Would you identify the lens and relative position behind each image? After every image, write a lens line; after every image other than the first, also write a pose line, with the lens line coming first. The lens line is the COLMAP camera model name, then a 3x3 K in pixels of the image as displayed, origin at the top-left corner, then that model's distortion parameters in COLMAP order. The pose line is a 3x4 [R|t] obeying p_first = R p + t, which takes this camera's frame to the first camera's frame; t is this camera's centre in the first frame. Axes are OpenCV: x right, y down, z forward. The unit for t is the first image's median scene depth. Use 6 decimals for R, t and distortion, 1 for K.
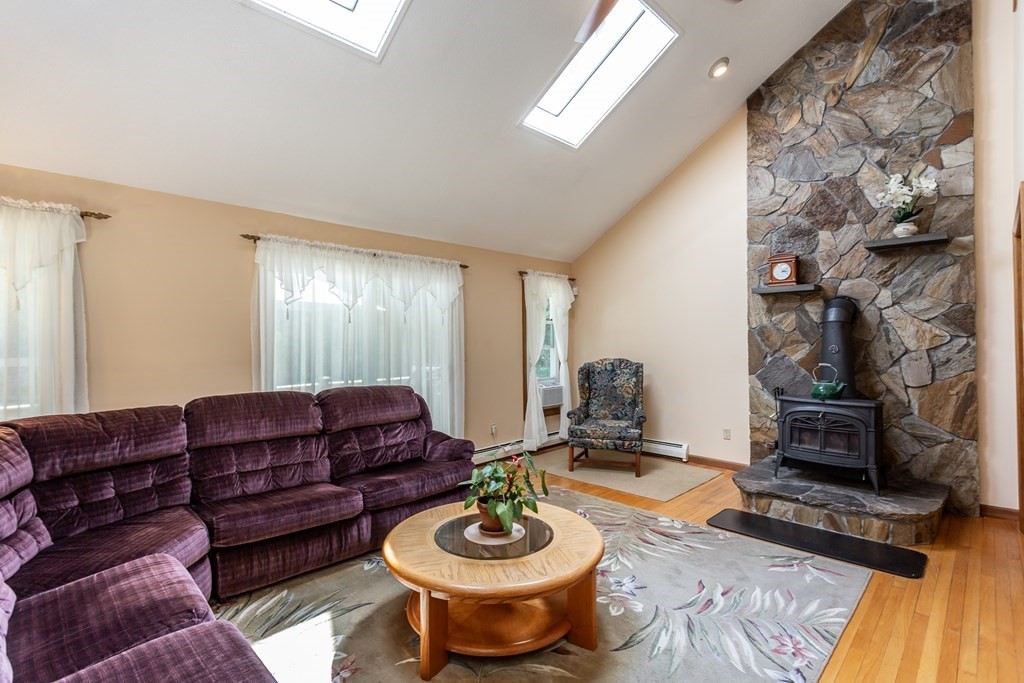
lens RADIAL K [[482.2, 0, 509.0], [0, 482.2, 344.4], [0, 0, 1]] dist [-0.000363, 0.004191]
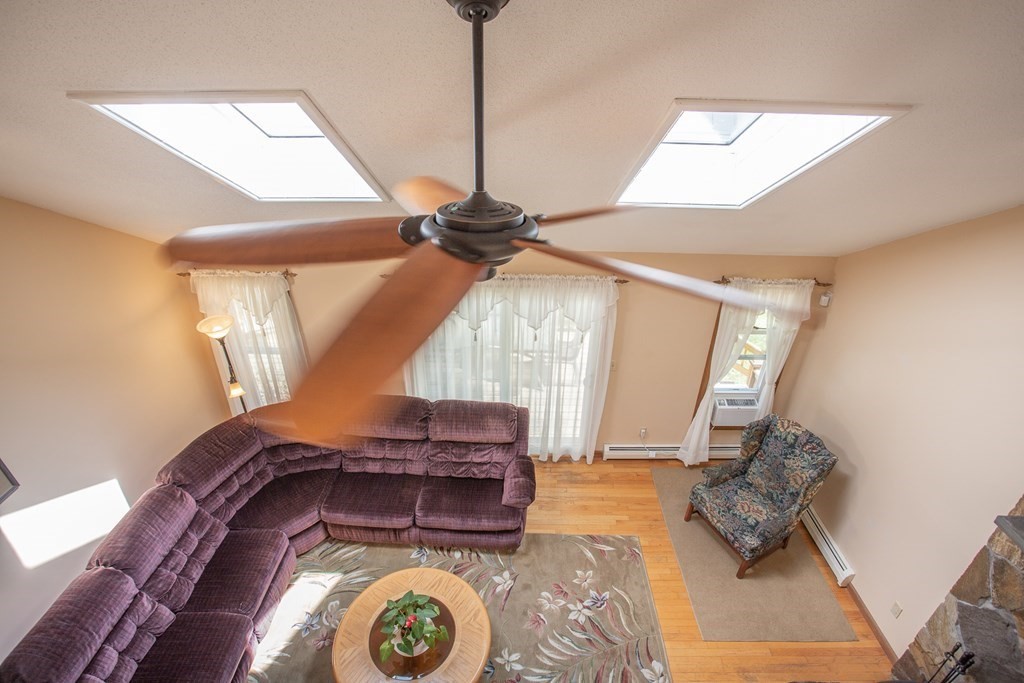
lens RADIAL K [[490.1, 0, 512.0], [0, 490.1, 341.5], [0, 0, 1]] dist [-0.072521, 0.028625]
pose [[0.702076, 0.373286, -0.606421, 0.414778], [-0.026923, 0.864899, 0.501224, -0.621867], [0.711593, -0.335570, 0.617275, 0.385912]]
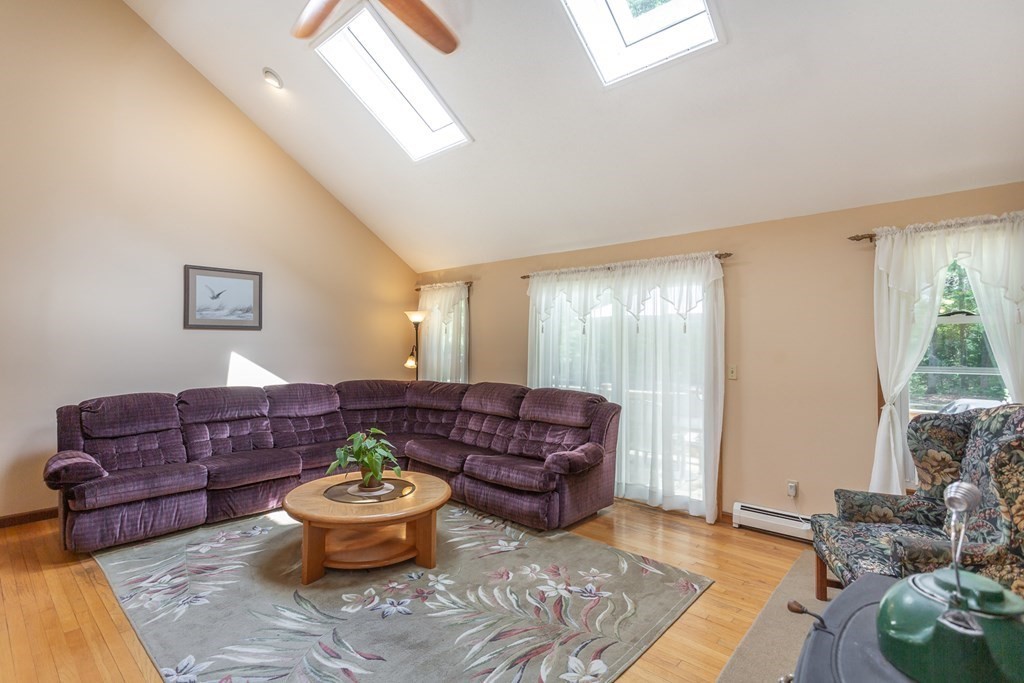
lens RADIAL K [[477.9, 0, 512.0], [0, 477.9, 341.5], [0, 0, 1]] dist [-0.000002, 0.000123]
pose [[0.067742, -0.009067, -0.997662, 0.808581], [-0.023124, 0.999676, -0.010656, -0.011425], [0.997435, 0.023792, 0.067510, 0.781990]]
